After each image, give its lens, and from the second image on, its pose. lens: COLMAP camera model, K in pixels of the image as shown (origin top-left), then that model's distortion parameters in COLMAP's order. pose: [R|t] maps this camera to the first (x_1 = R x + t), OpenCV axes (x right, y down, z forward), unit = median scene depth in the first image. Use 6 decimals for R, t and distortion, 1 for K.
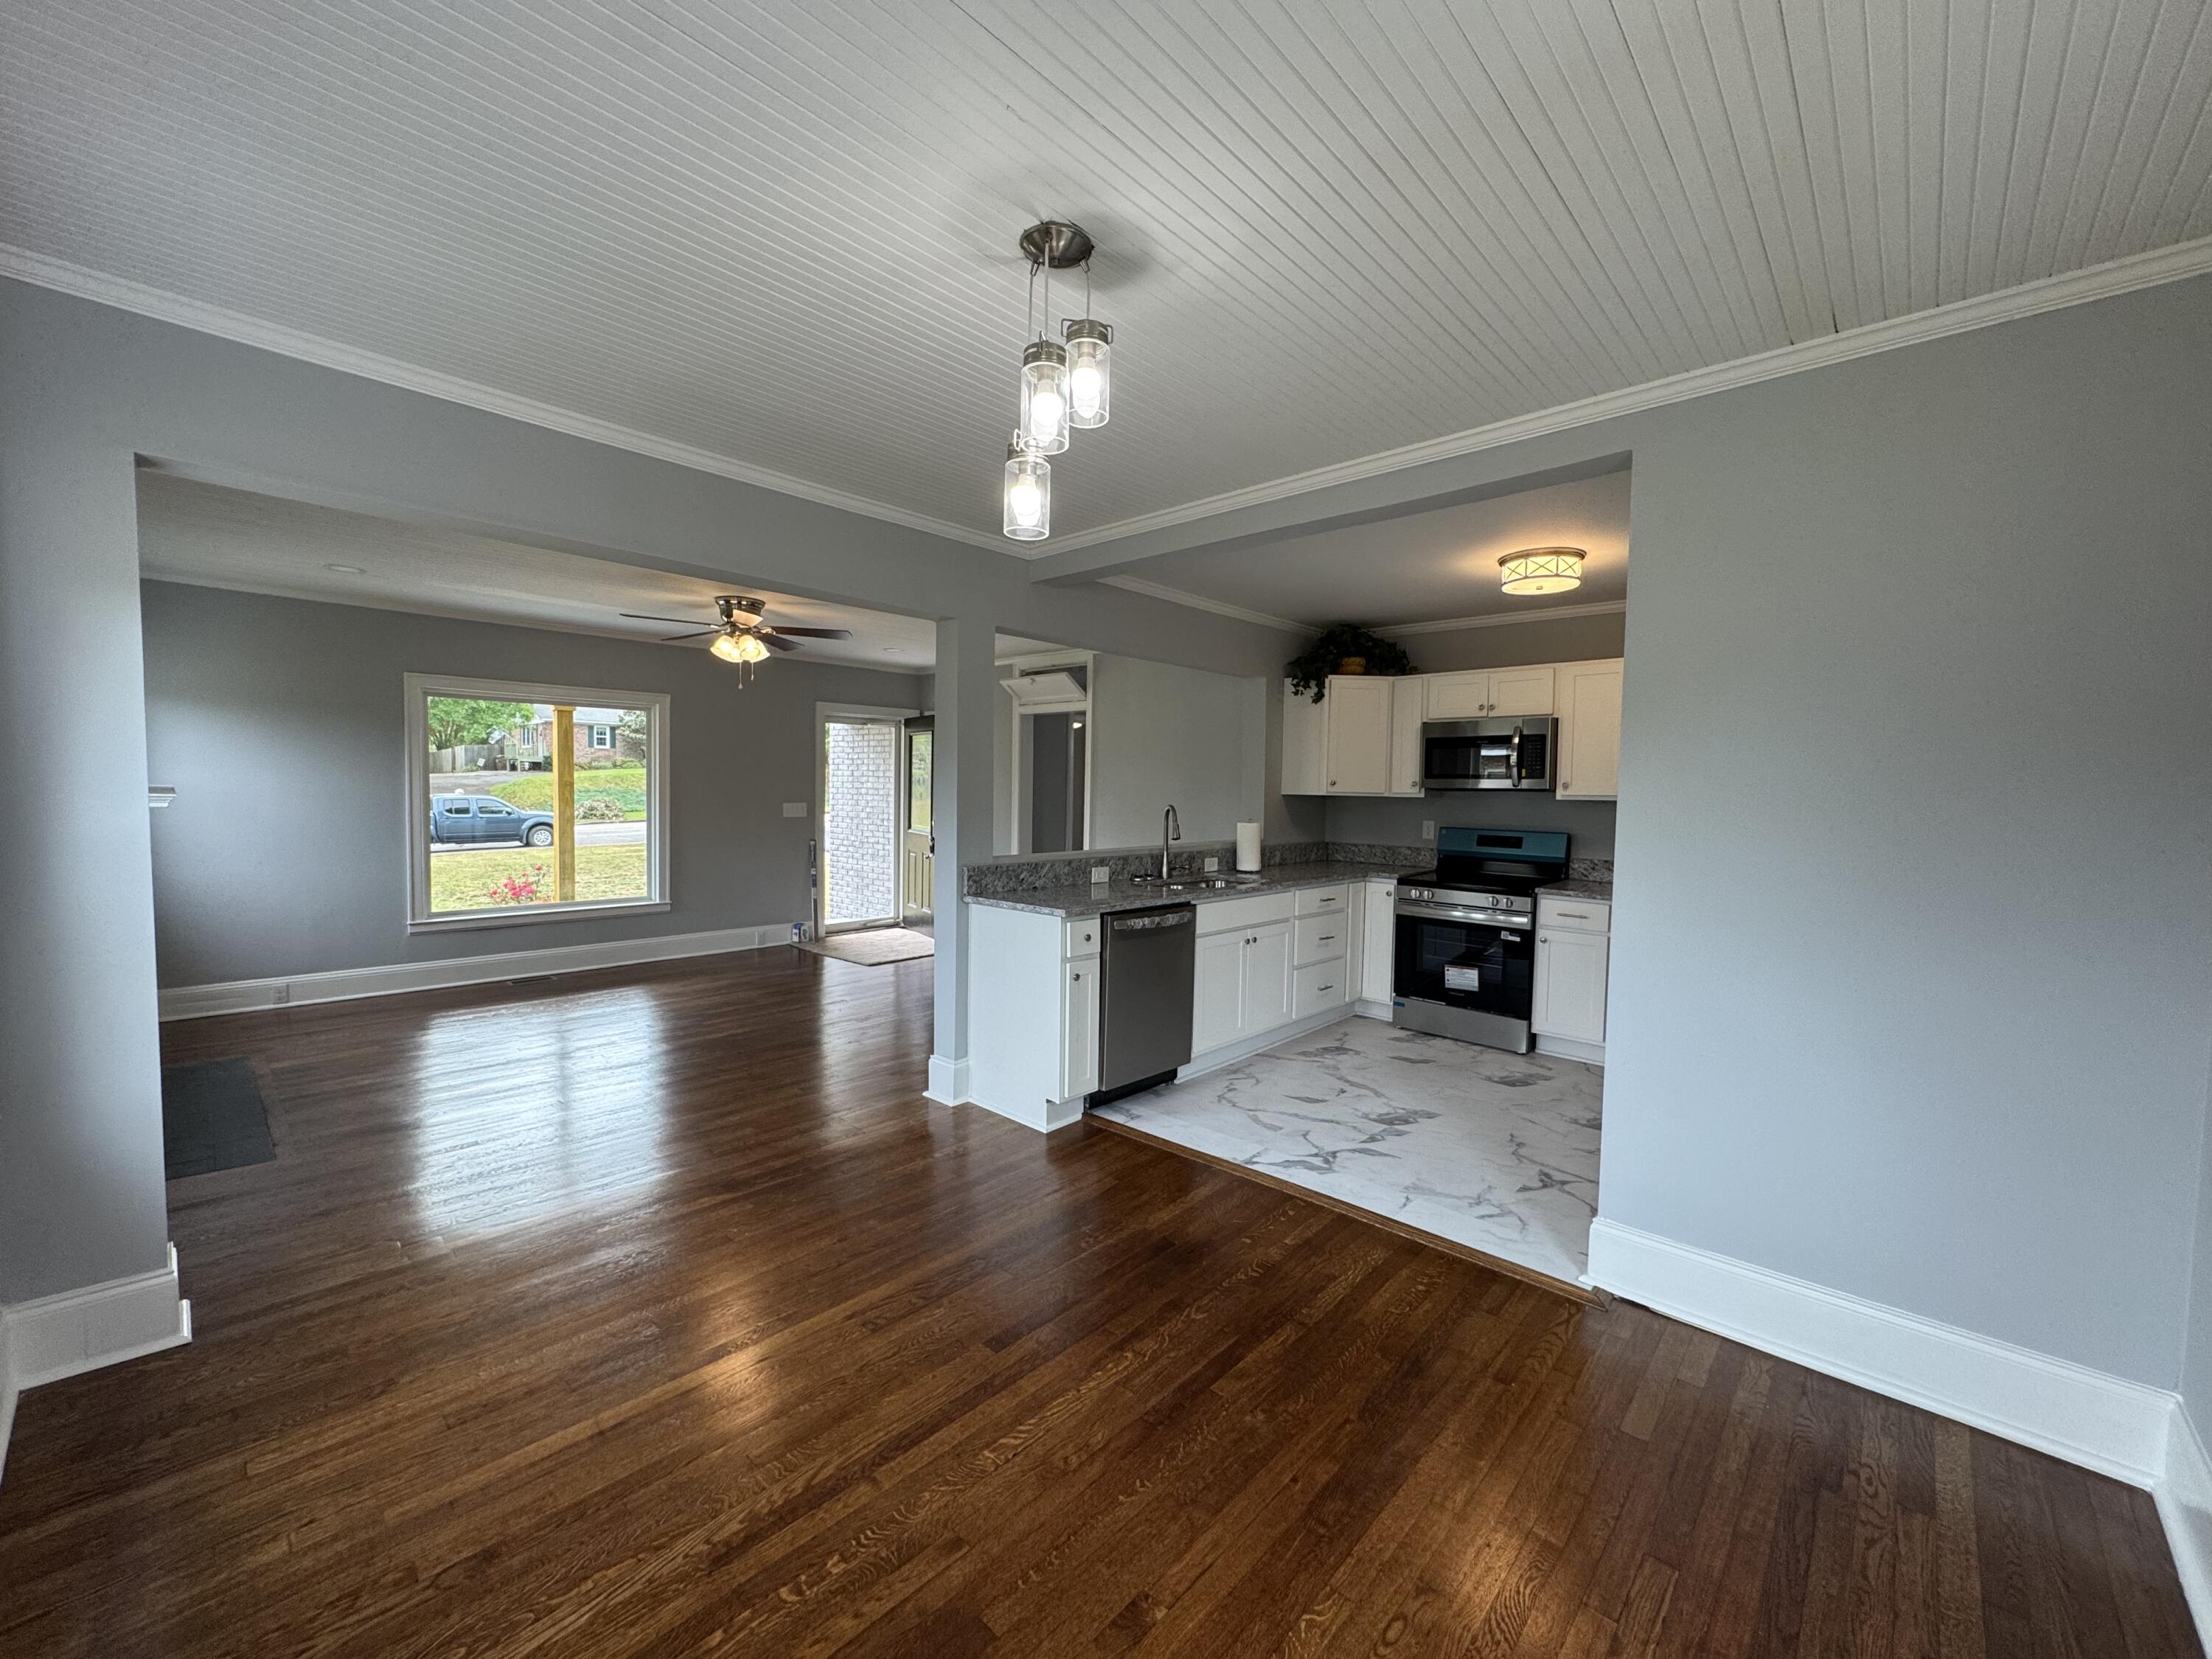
lens RADIAL K [[885.0, 0, 1105.9], [0, 885.0, 829.5], [0, 0, 1]] dist [0.002716, 0.000346]
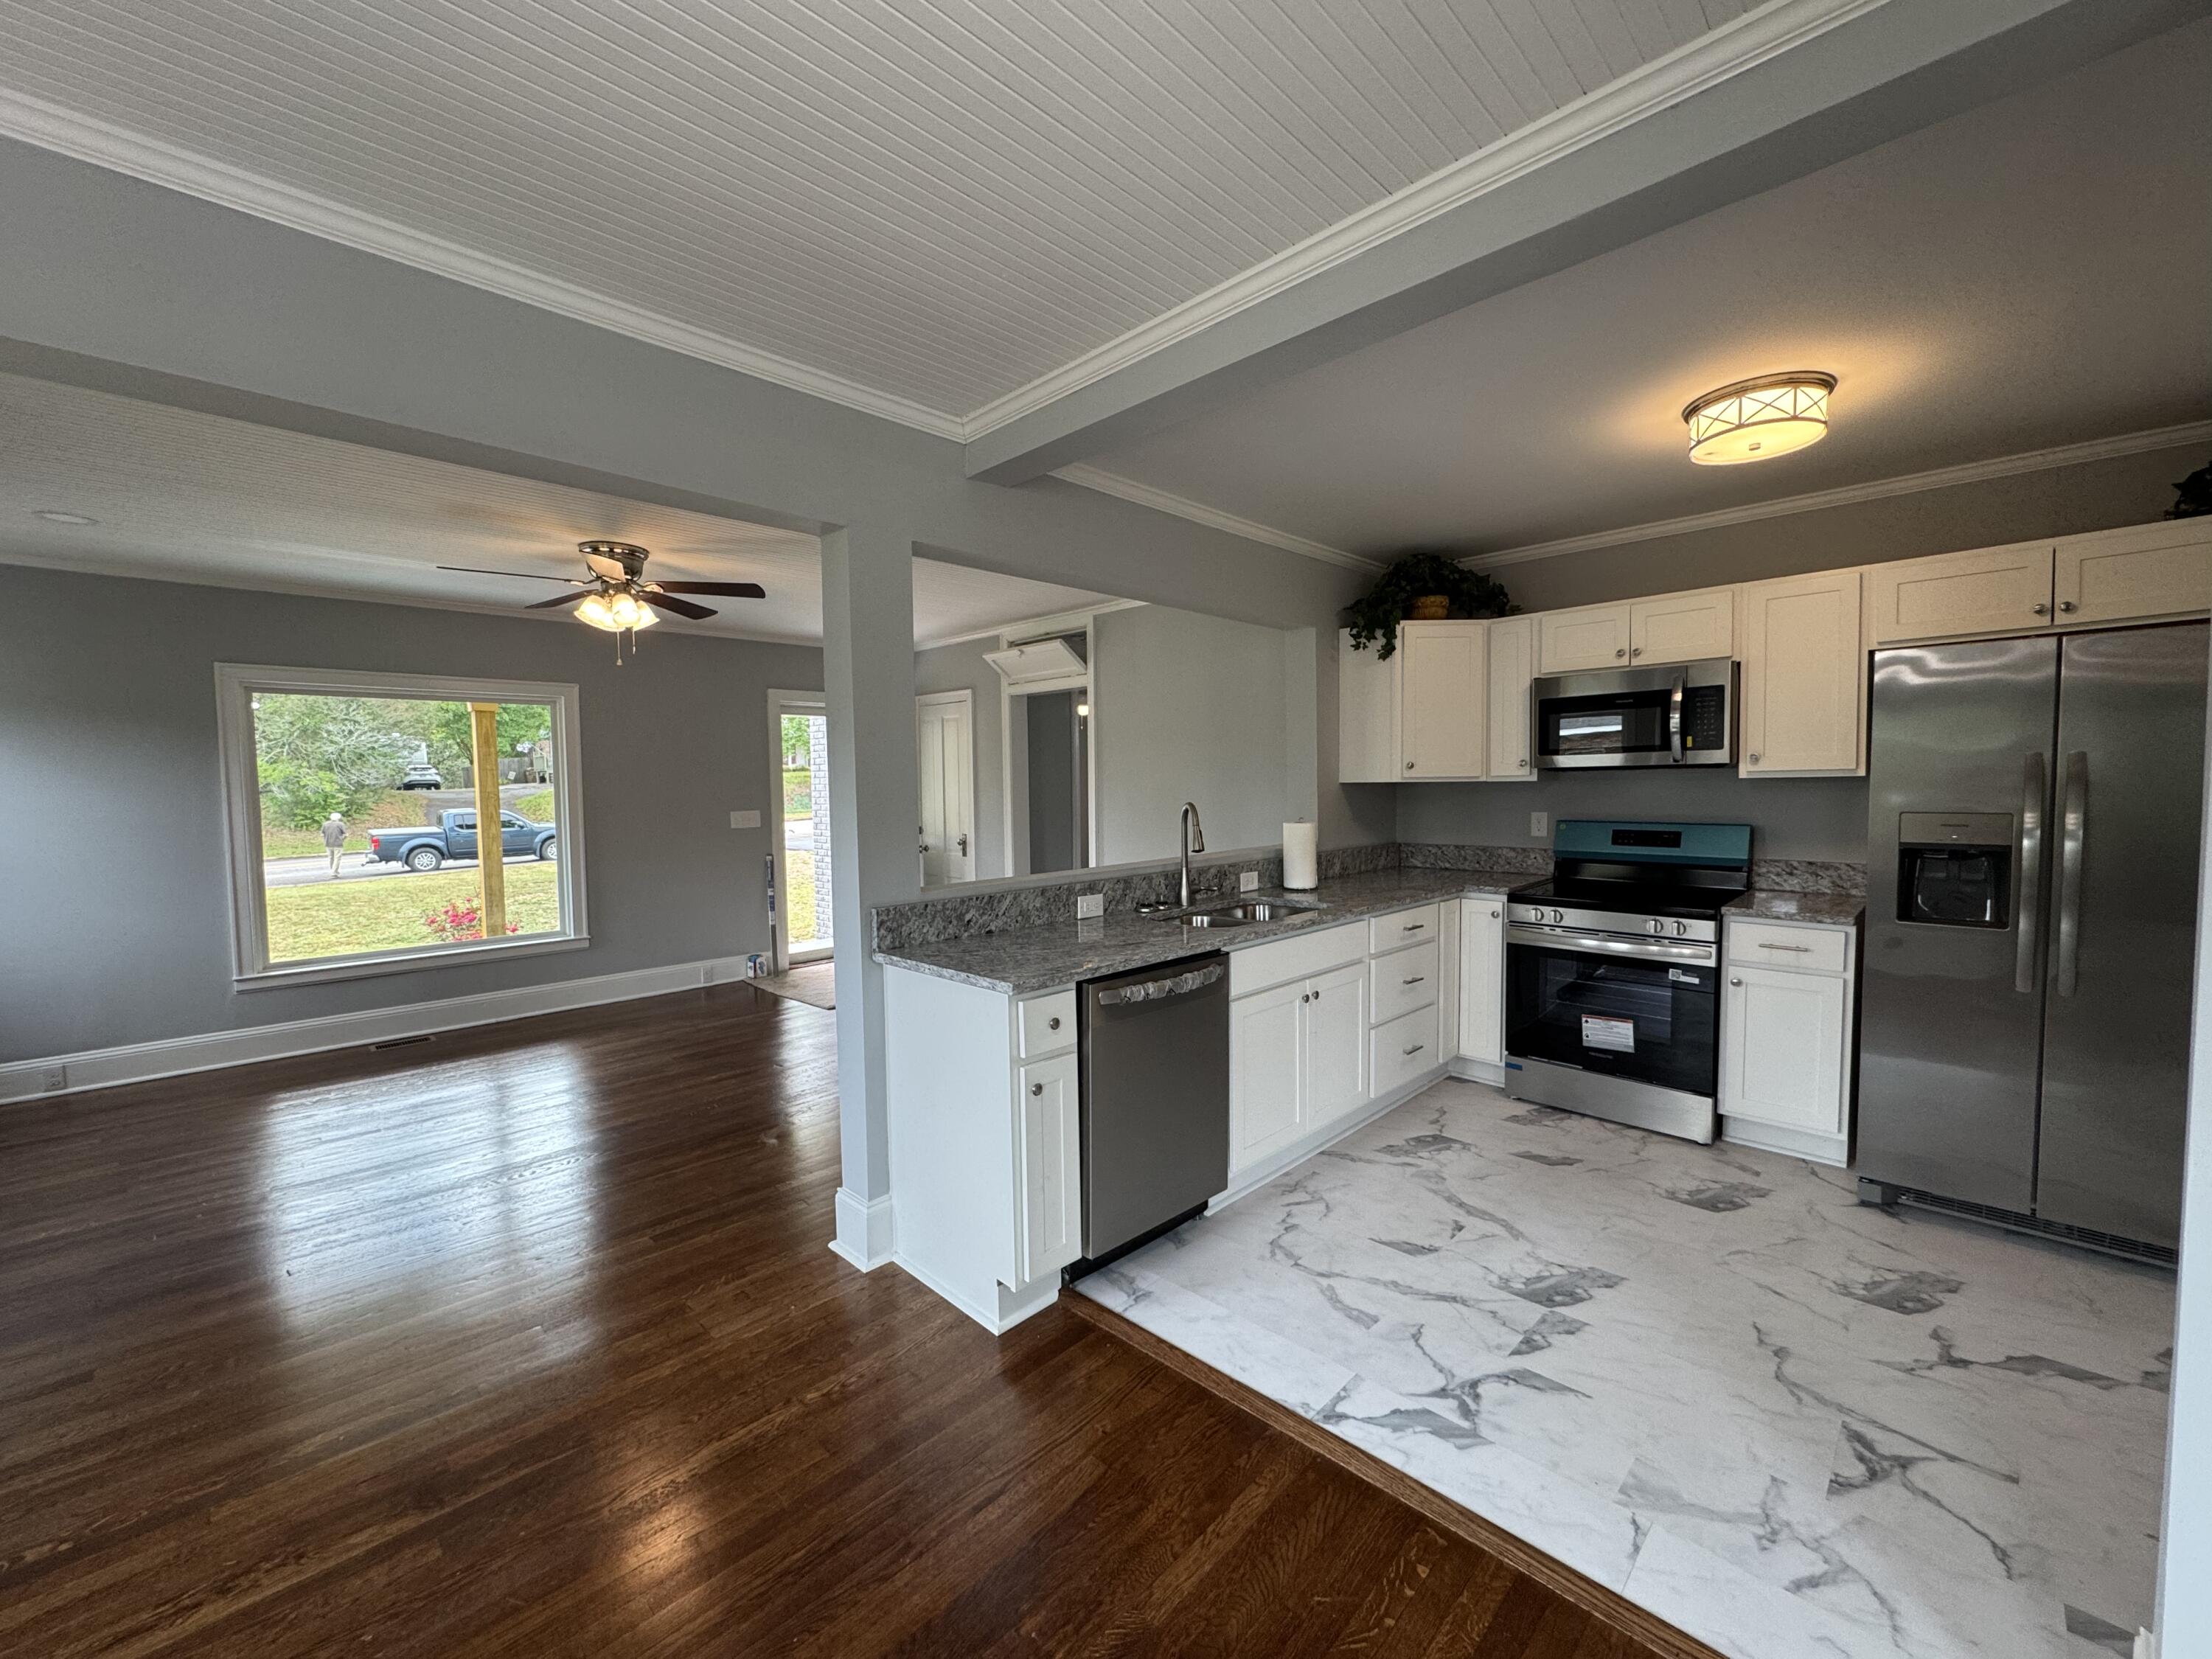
lens RADIAL K [[885.0, 0, 1106.6], [0, 885.0, 829.0], [0, 0, 1]] dist [0.002716, 0.000346]
pose [[0.998872, -0.028856, -0.037713, 0.032425], [0.029081, 0.999562, 0.005444, -0.012269], [0.037539, -0.006534, 0.999274, 0.284068]]
